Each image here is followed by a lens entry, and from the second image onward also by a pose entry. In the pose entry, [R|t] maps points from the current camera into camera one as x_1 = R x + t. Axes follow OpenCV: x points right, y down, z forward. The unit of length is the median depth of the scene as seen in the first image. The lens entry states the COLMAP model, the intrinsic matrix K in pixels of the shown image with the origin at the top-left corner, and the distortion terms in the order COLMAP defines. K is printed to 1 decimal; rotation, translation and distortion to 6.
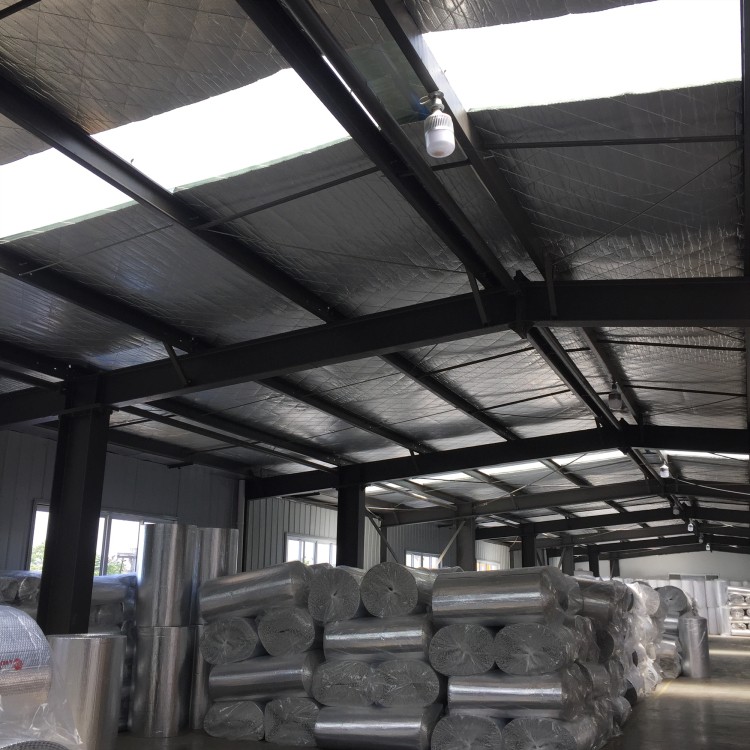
lens RADIAL K [[853.9, 0, 380.9], [0, 853.9, 368.9], [0, 0, 1]] dist [0.056110, 0.000000]
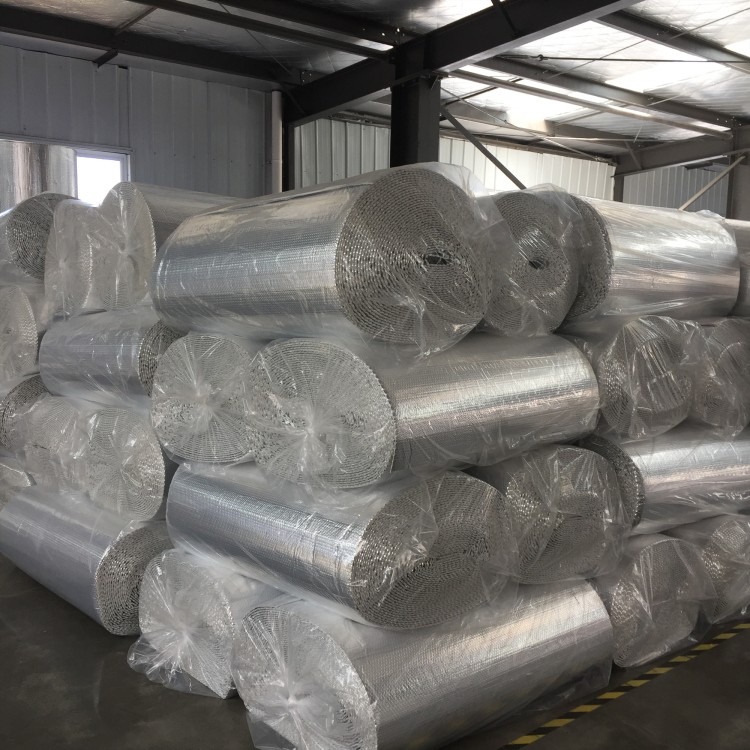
lens RADIAL K [[853.9, 0, 377.7], [0, 853.9, 376.2], [0, 0, 1]] dist [0.056110, 0.000000]
pose [[0.892335, 0.062096, -0.447081, 0.278737], [0.104018, 0.935542, 0.337551, 0.168972], [0.439224, -0.347714, 0.828358, 0.618759]]
